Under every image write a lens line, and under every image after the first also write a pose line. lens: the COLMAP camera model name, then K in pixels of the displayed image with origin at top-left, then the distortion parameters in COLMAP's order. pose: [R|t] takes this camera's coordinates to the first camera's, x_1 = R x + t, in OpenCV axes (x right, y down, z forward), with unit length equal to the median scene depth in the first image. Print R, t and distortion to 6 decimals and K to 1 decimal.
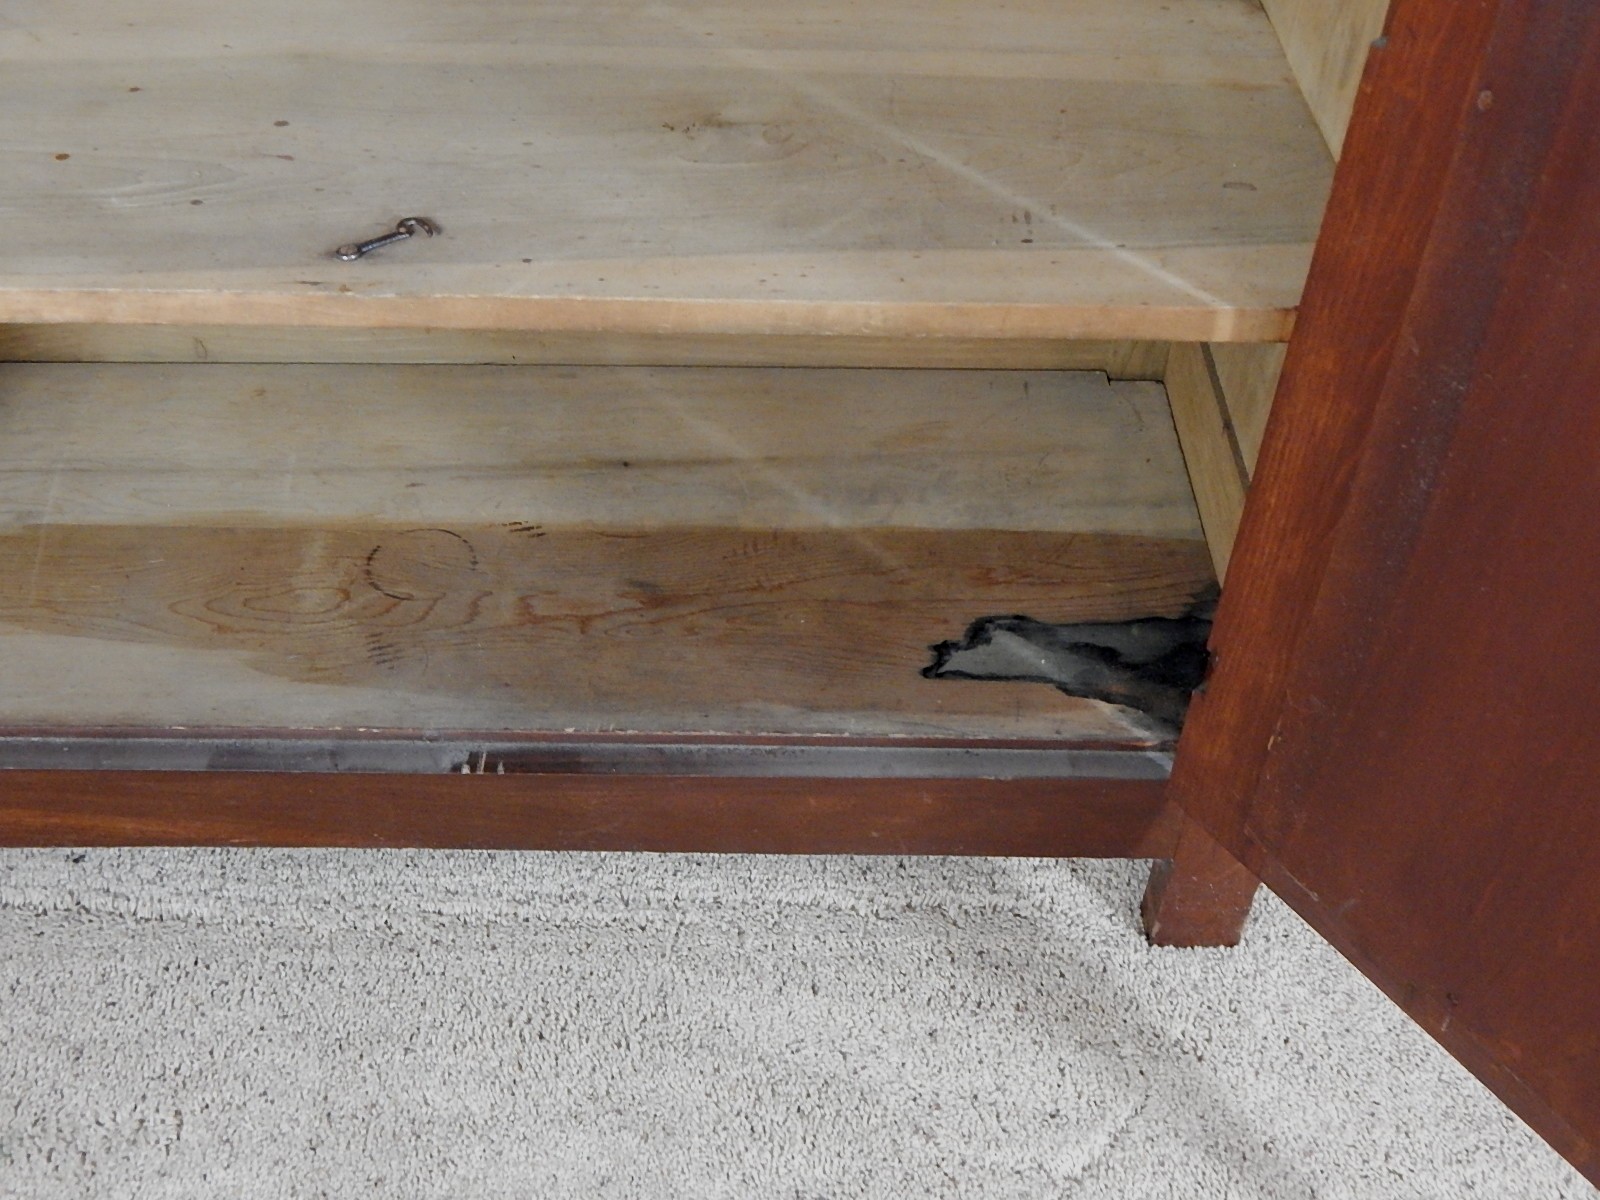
lens RADIAL K [[1797.6, 0, 800.0], [0, 1797.6, 600.0], [0, 0, 1]] dist [0.004946, -0.008364]
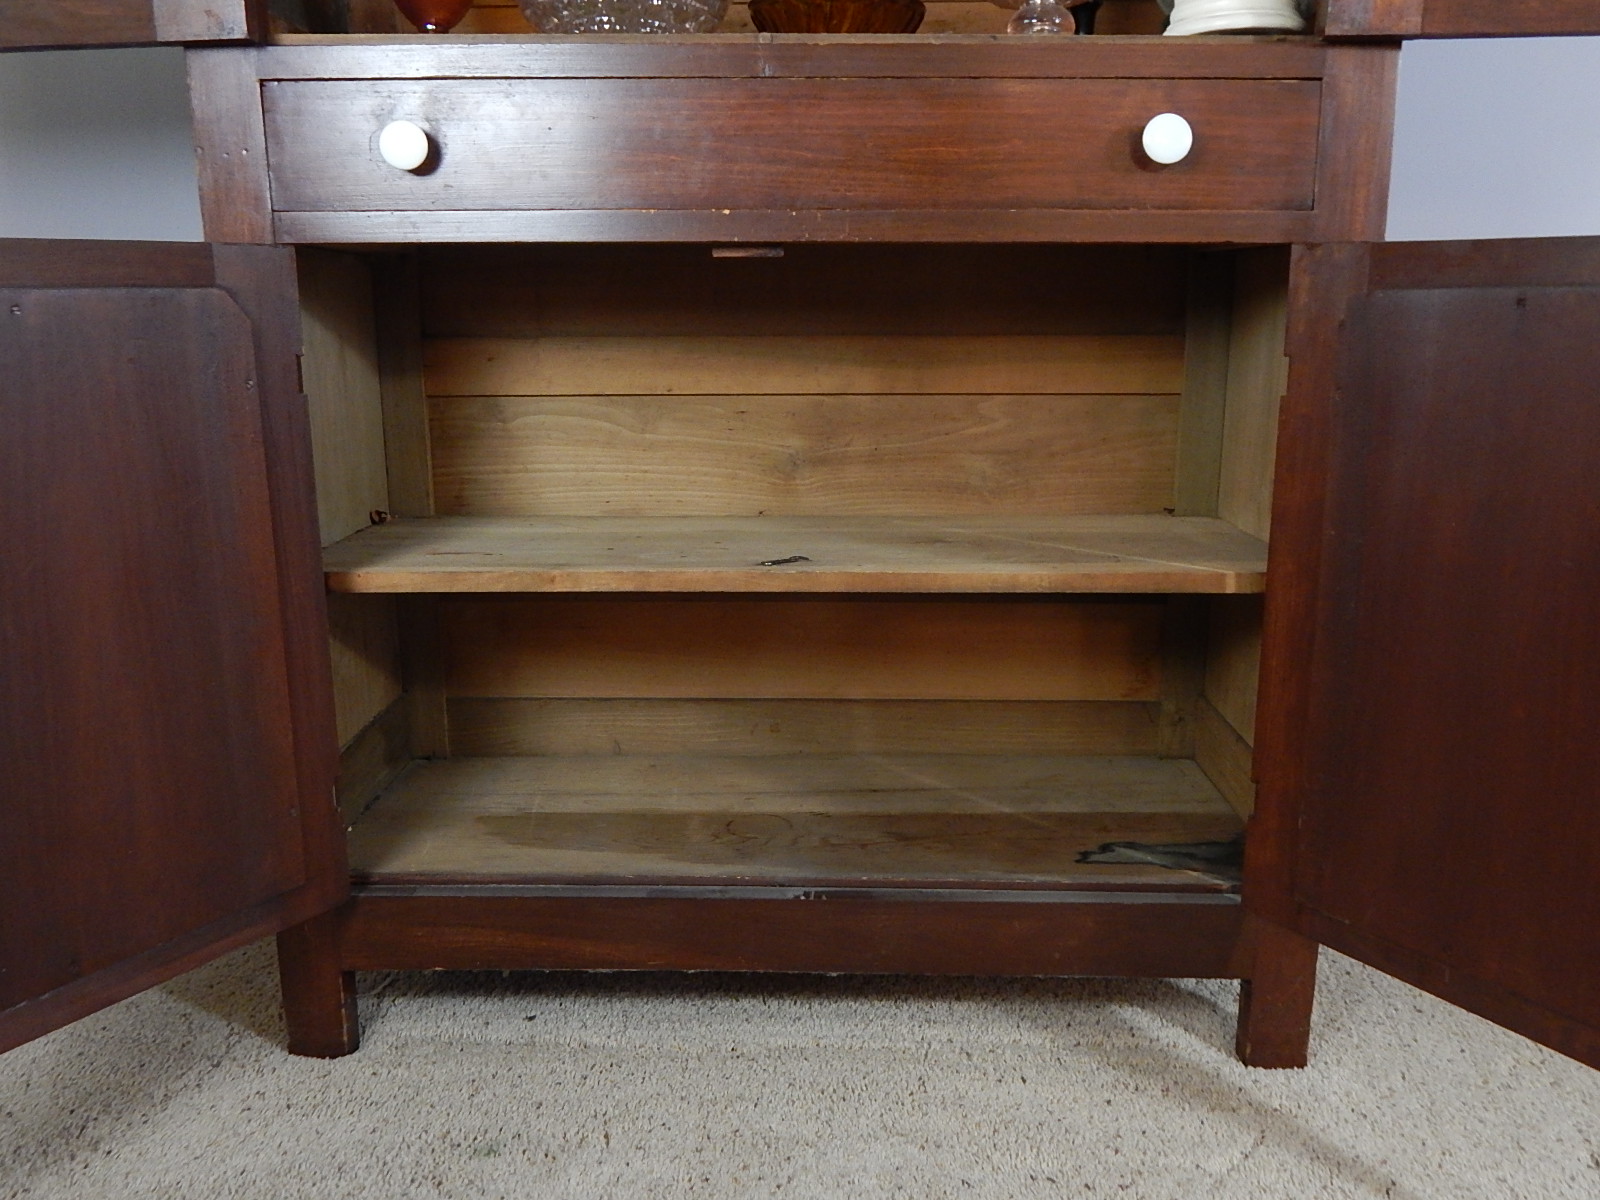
lens RADIAL K [[1338.1, 0, 800.0], [0, 1338.1, 600.0], [0, 0, 1]] dist [0.004896, -0.017645]
pose [[0.999003, -0.024491, -0.037328, -0.126420], [0.001292, 0.851611, -0.524173, 0.461898], [0.044626, 0.523602, 0.850793, -0.157878]]
